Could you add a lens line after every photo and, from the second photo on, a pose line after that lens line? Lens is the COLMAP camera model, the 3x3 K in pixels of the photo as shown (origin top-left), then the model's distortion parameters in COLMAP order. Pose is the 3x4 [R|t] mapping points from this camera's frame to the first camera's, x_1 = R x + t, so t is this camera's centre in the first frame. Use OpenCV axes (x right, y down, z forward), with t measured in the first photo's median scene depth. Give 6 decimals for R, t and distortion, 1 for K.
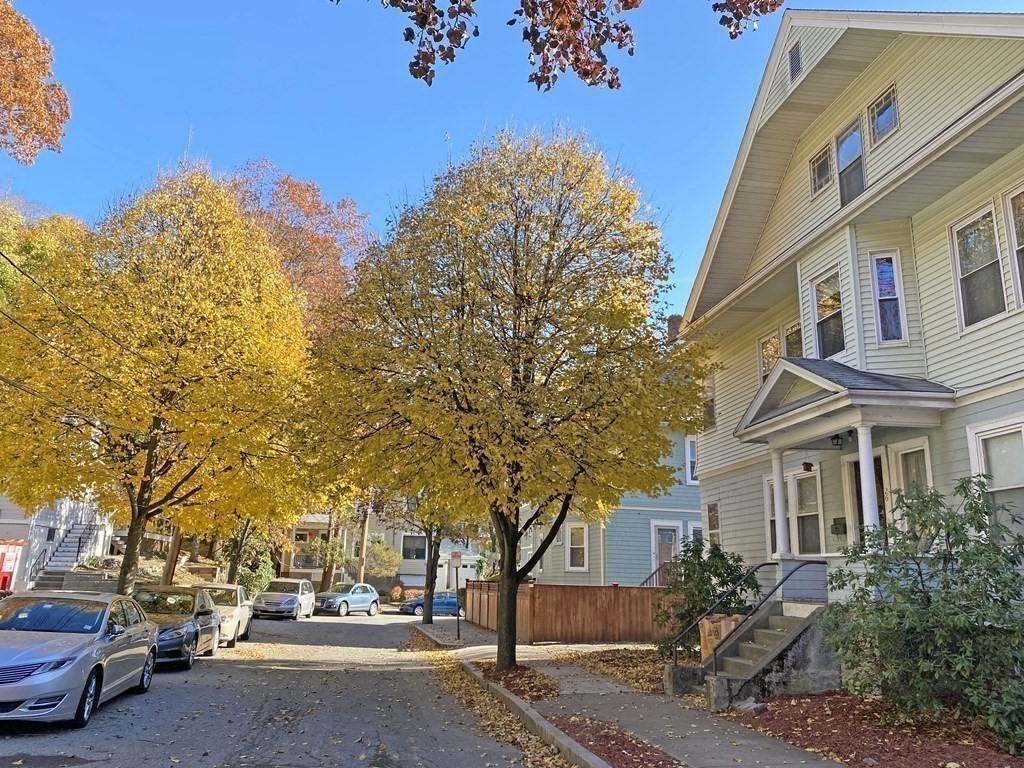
lens RADIAL K [[809.6, 0, 512.0], [0, 809.6, 384.0], [0, 0, 1]] dist [0.027831, -0.001674]
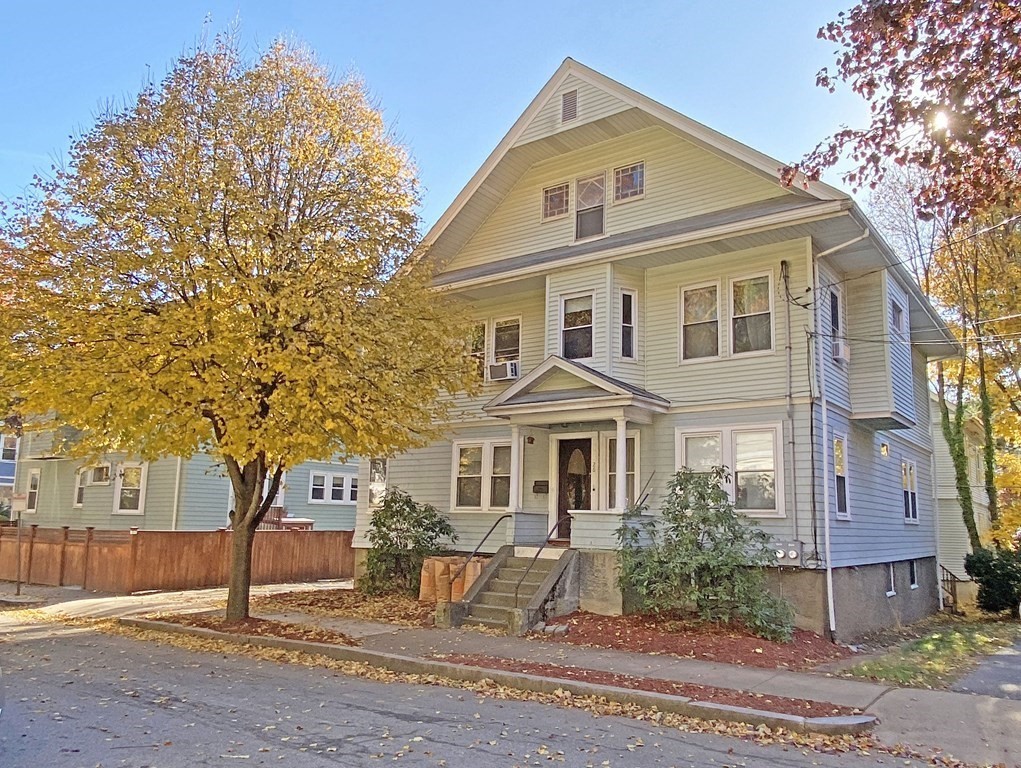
lens RADIAL K [[764.3, 0, 538.8], [0, 764.3, 422.8], [0, 0, 1]] dist [0.110985, -0.129425]
pose [[0.701603, 0.088136, 0.707097, -0.506573], [-0.173189, 0.983657, 0.049235, 0.015779], [-0.691201, -0.157005, 0.705401, 0.172407]]
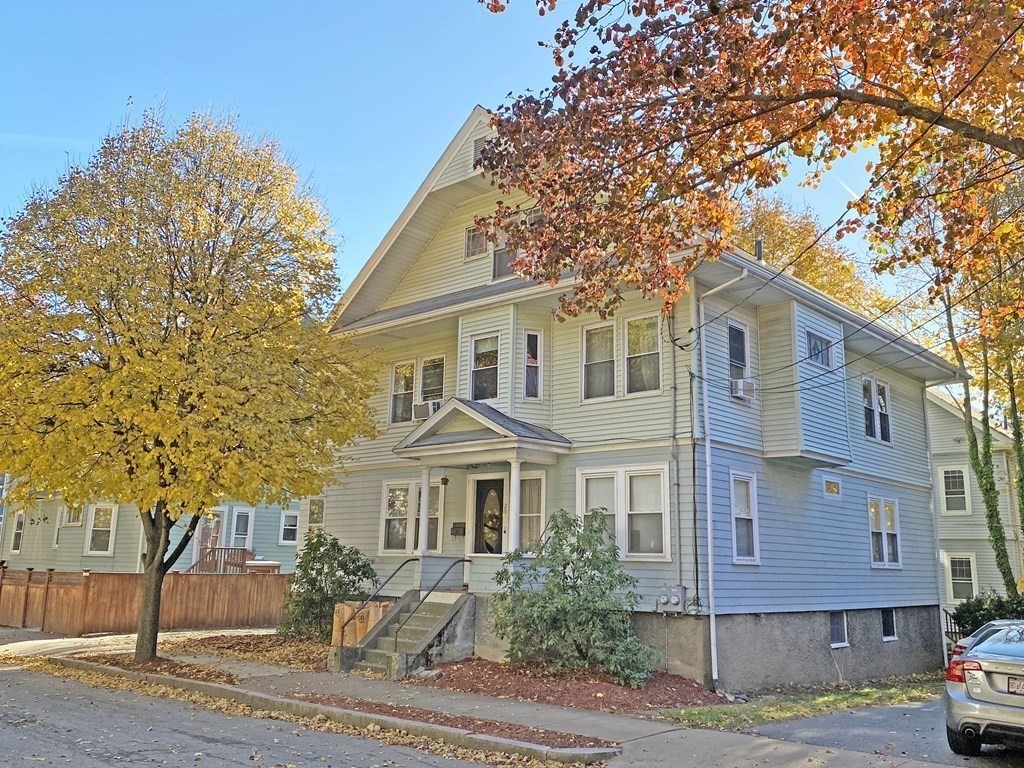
lens RADIAL K [[892.6, 0, 512.0], [0, 892.6, 384.0], [0, 0, 1]] dist [0.125851, -0.262671]
pose [[0.785064, 0.121335, 0.607415, -0.439919], [-0.153175, 0.988199, 0.000575, -0.067853], [-0.600177, -0.093492, 0.794385, -0.149079]]
